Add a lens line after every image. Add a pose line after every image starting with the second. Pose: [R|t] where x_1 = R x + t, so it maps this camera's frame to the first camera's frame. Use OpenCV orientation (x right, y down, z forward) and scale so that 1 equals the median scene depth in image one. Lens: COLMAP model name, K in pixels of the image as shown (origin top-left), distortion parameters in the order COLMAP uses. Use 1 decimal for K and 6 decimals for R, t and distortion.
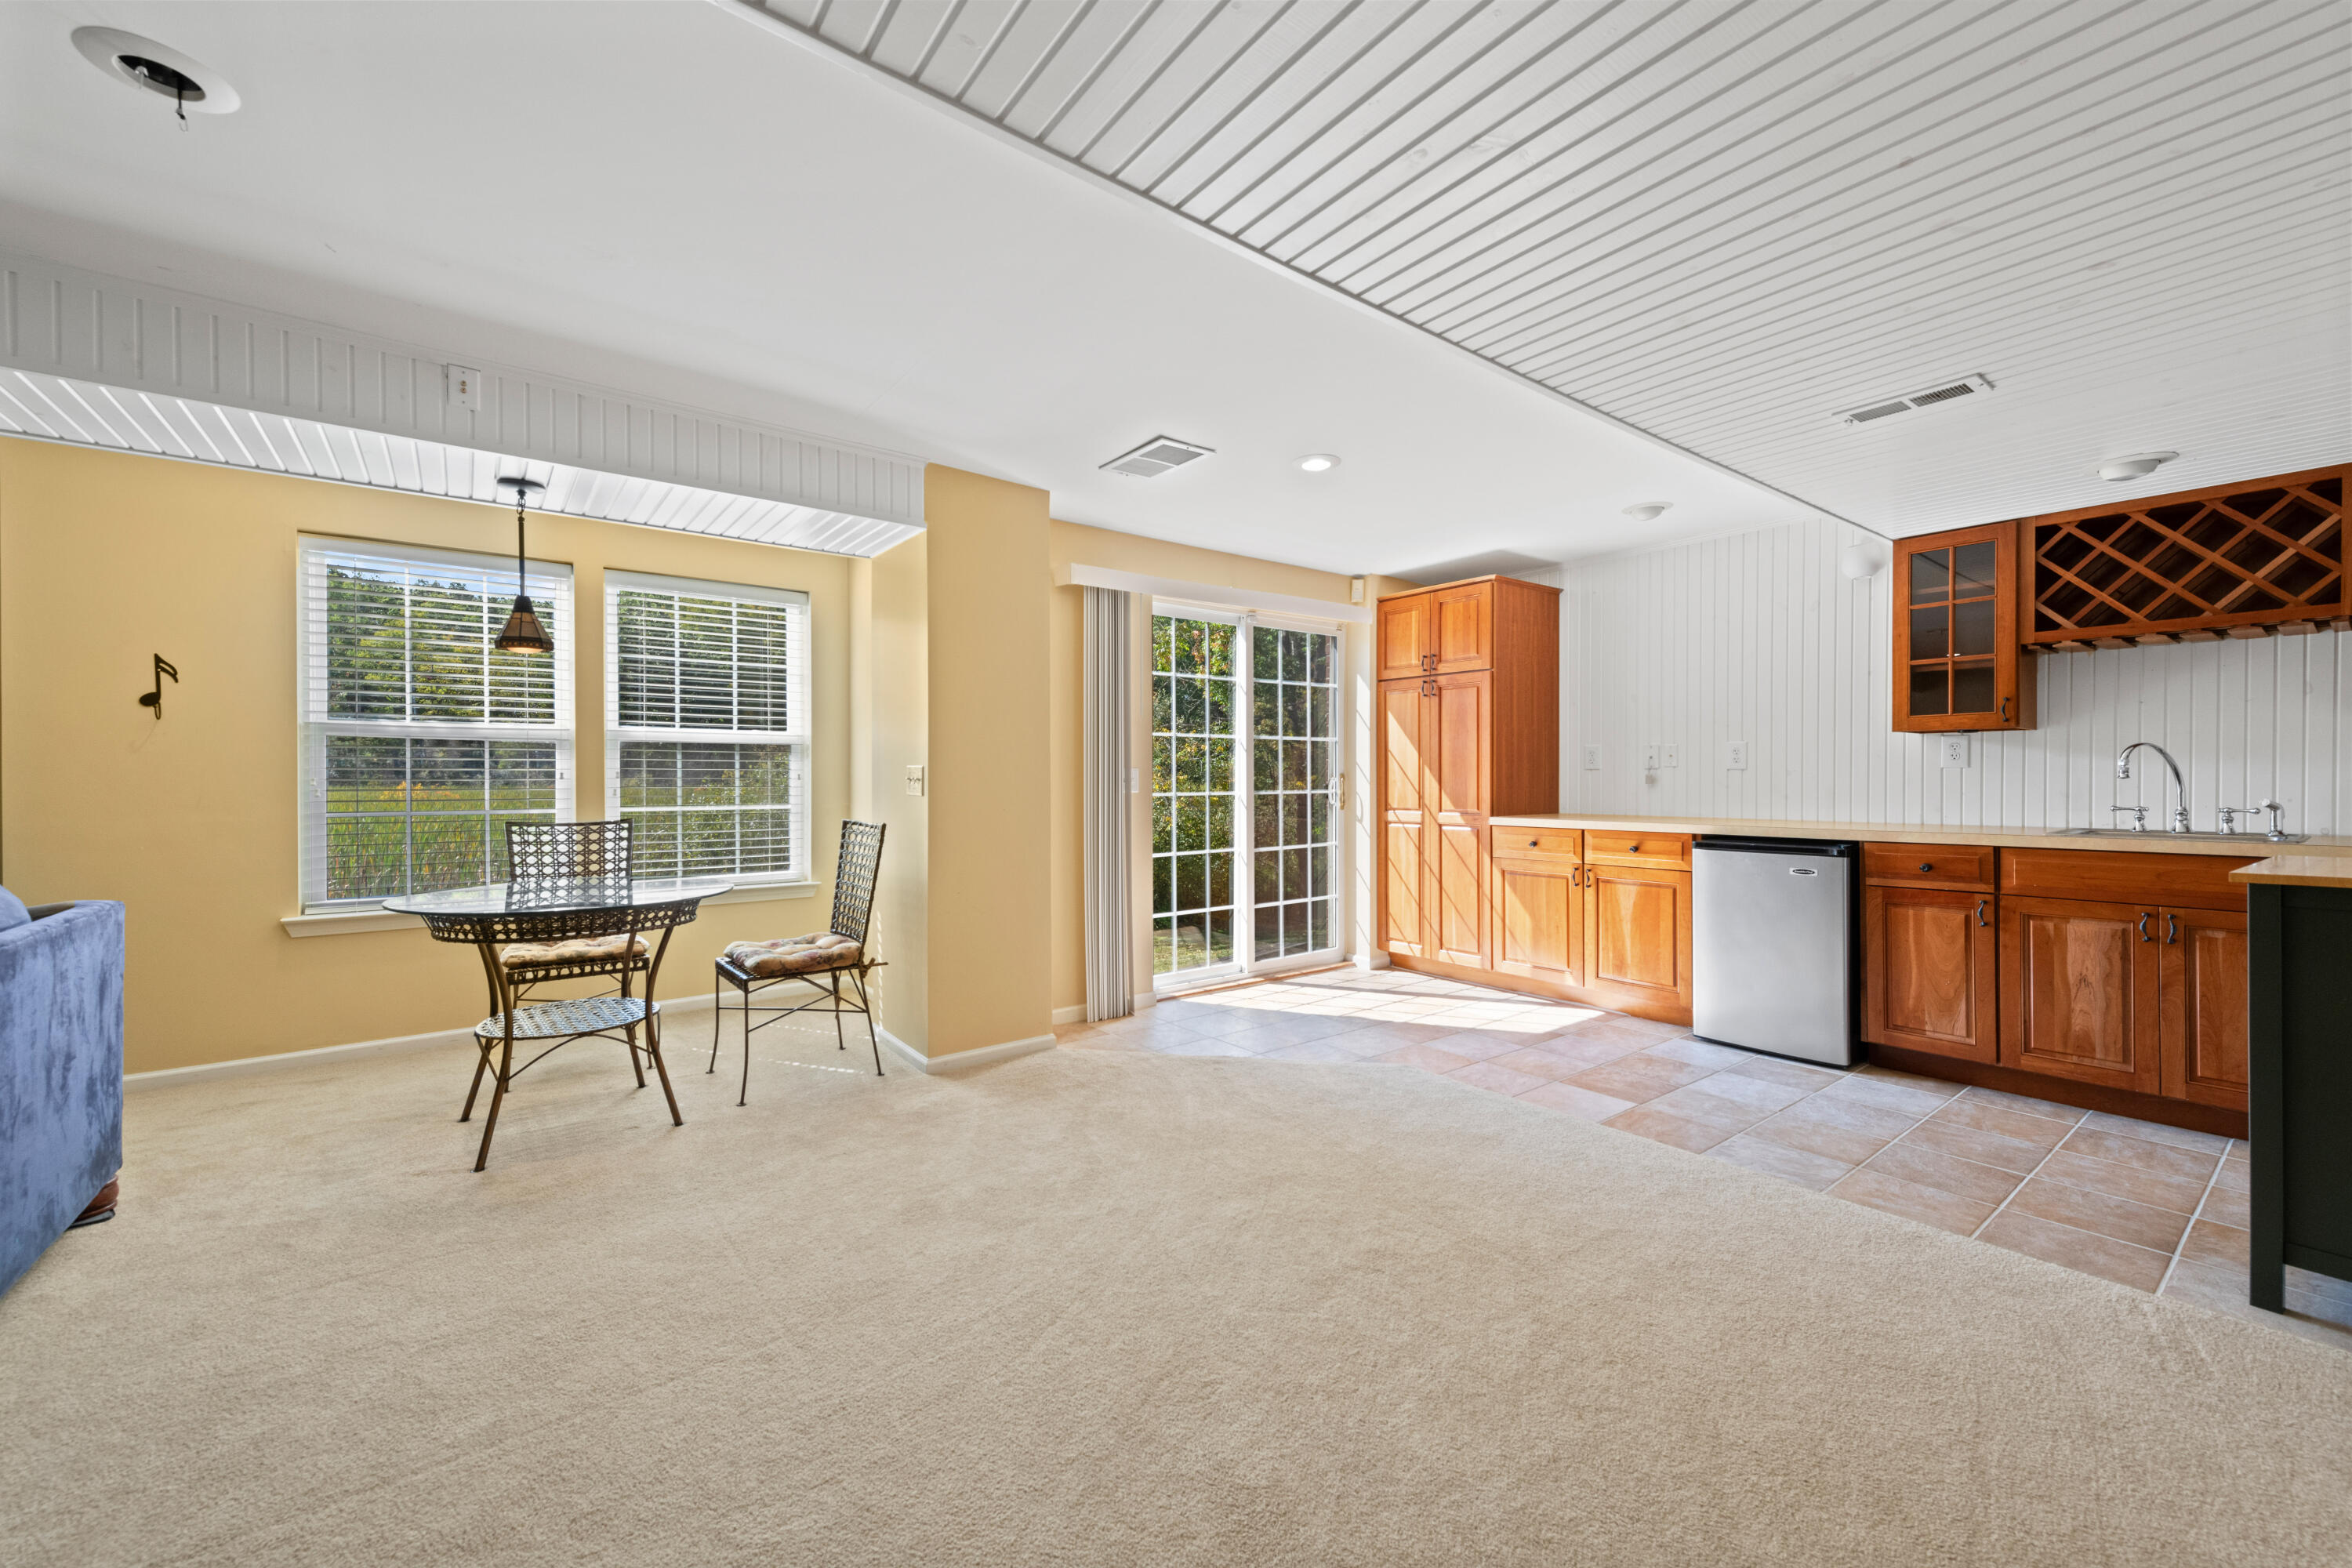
lens RADIAL K [[922.1, 0, 1188.6], [0, 922.1, 782.9], [0, 0, 1]] dist [0.017027, -0.004215]
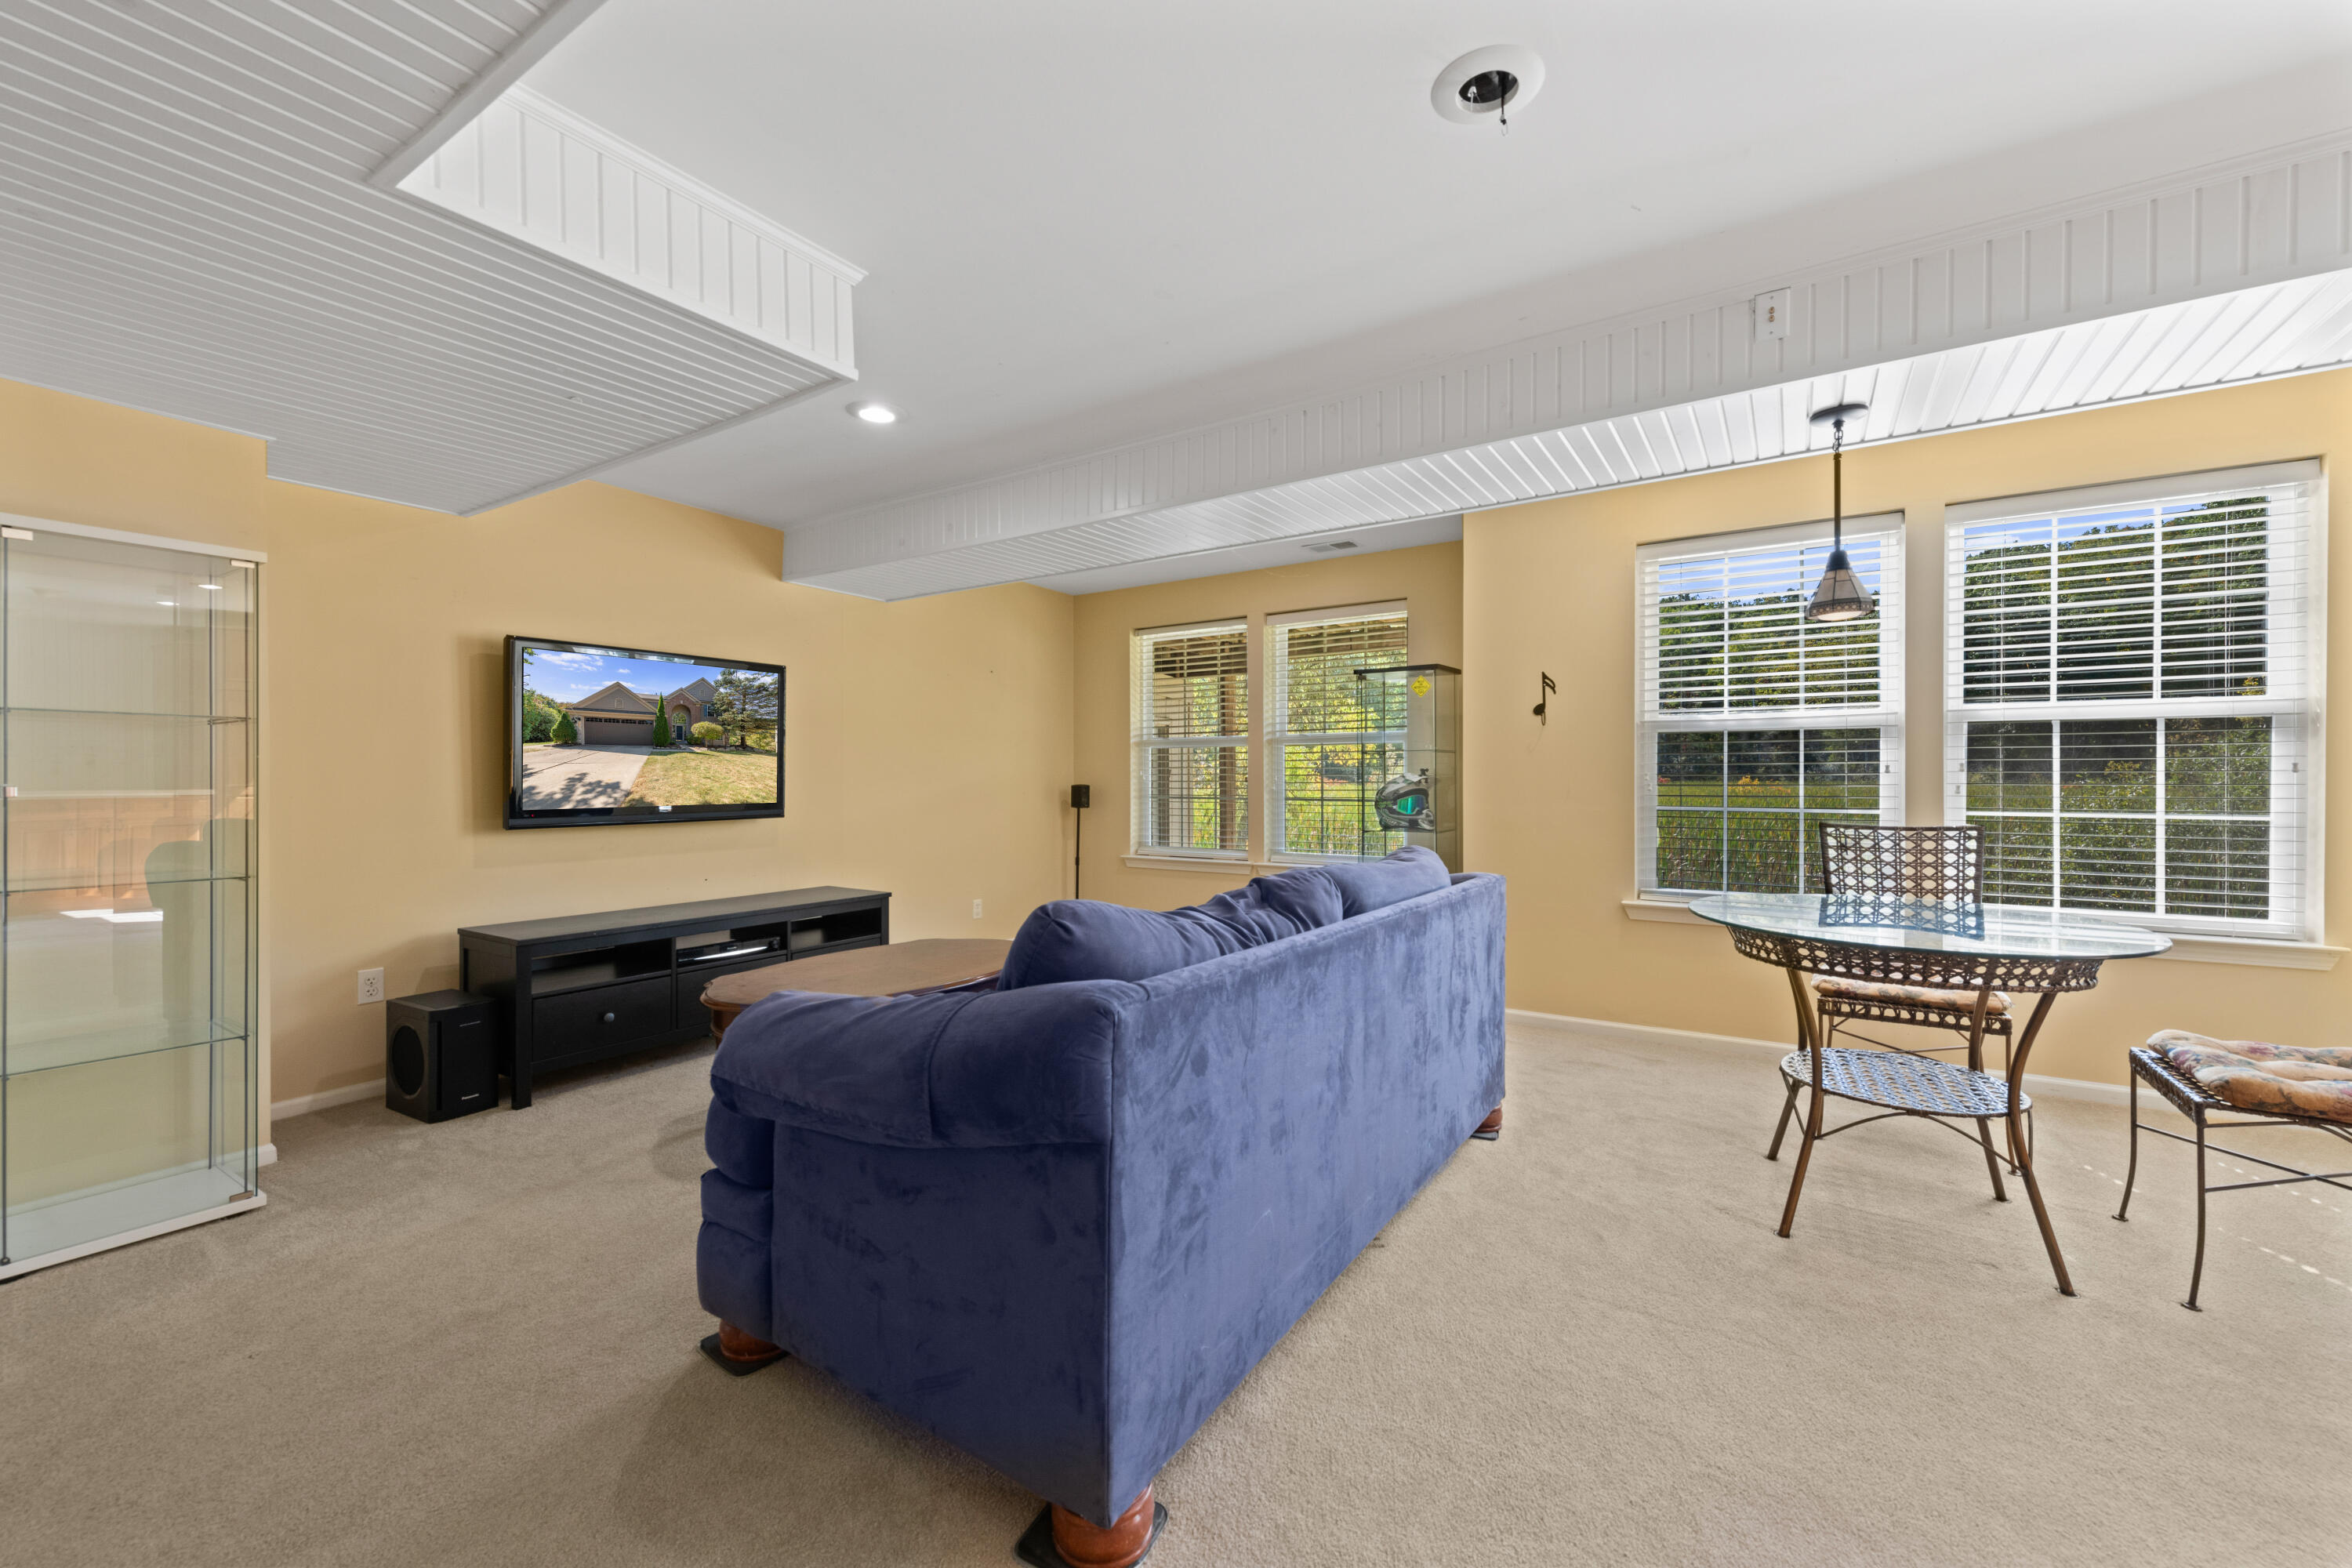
lens RADIAL K [[922.1, 0, 1188.6], [0, 922.1, 782.9], [0, 0, 1]] dist [0.017027, -0.004215]
pose [[0.322989, 0.006079, -0.946383, -0.105370], [-0.001287, 0.999981, 0.005984, 0.000531], [0.946402, -0.000715, 0.322991, 0.164069]]
